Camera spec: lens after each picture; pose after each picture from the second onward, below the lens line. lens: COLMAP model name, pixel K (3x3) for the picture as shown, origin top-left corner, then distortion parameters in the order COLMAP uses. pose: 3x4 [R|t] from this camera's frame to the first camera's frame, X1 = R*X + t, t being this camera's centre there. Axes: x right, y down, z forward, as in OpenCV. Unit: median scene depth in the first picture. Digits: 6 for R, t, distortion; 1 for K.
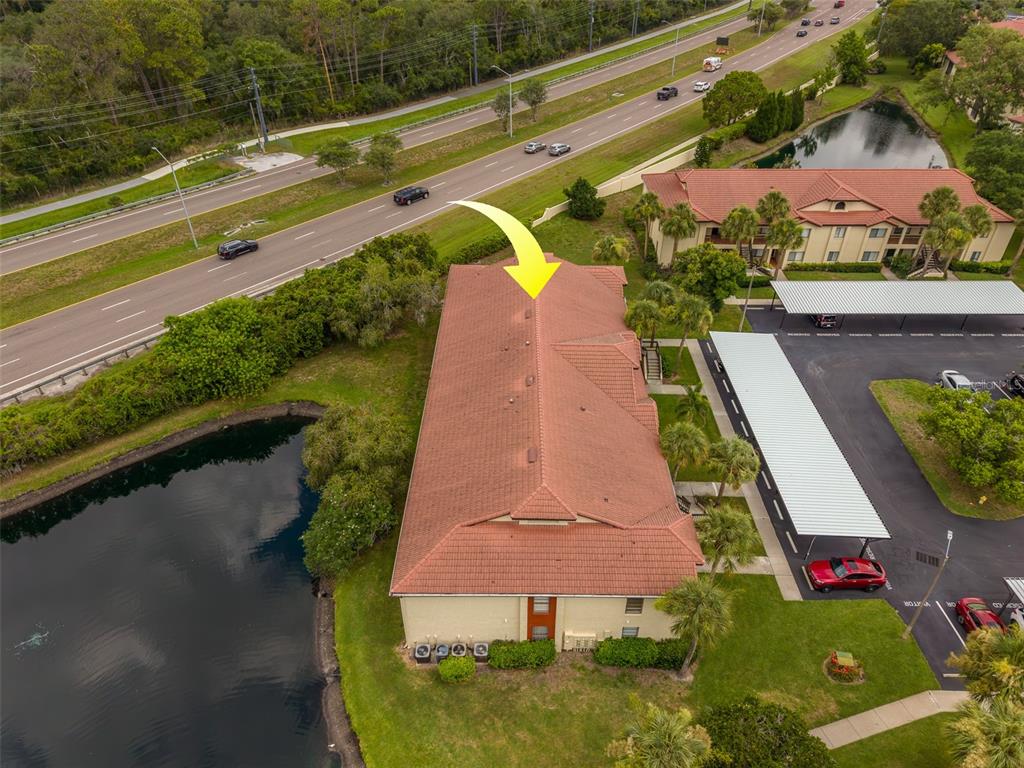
lens RADIAL K [[703.9, 0, 512.0], [0, 703.9, 384.0], [0, 0, 1]] dist [0.022227, -0.006699]
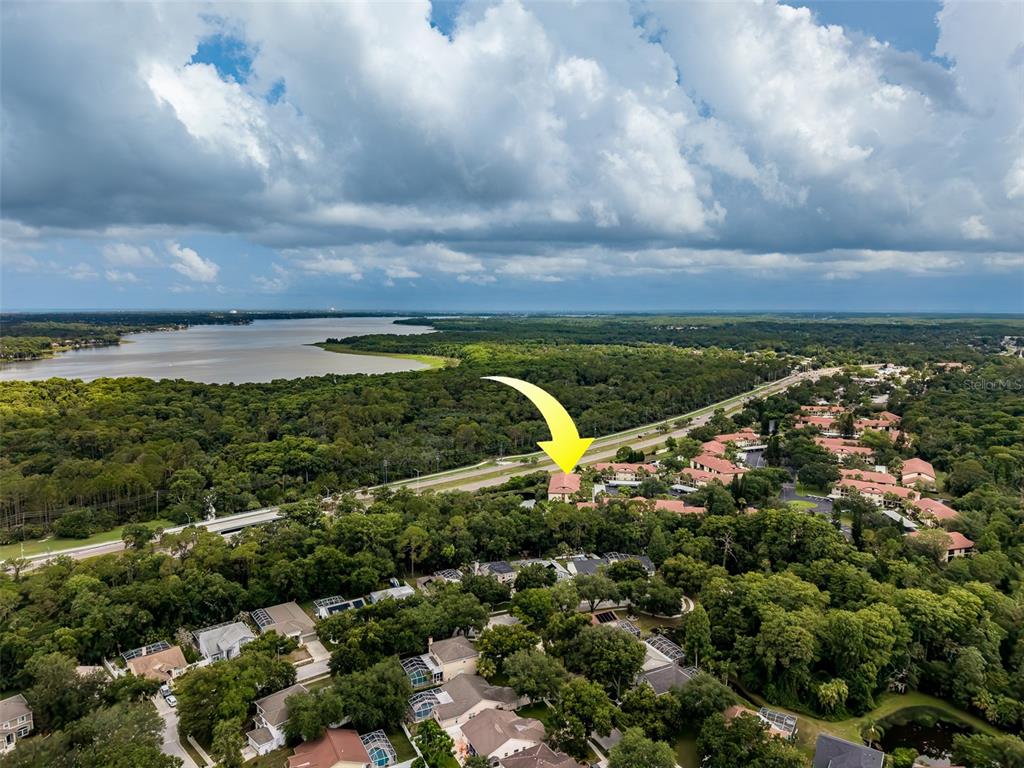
lens RADIAL K [[703.9, 0, 512.0], [0, 703.9, 384.0], [0, 0, 1]] dist [0.022227, -0.006699]
pose [[0.995022, 0.022790, -0.097010, 0.087083], [-0.066209, 0.878750, -0.472667, 1.238185], [0.074475, 0.476737, 0.875885, -2.857588]]
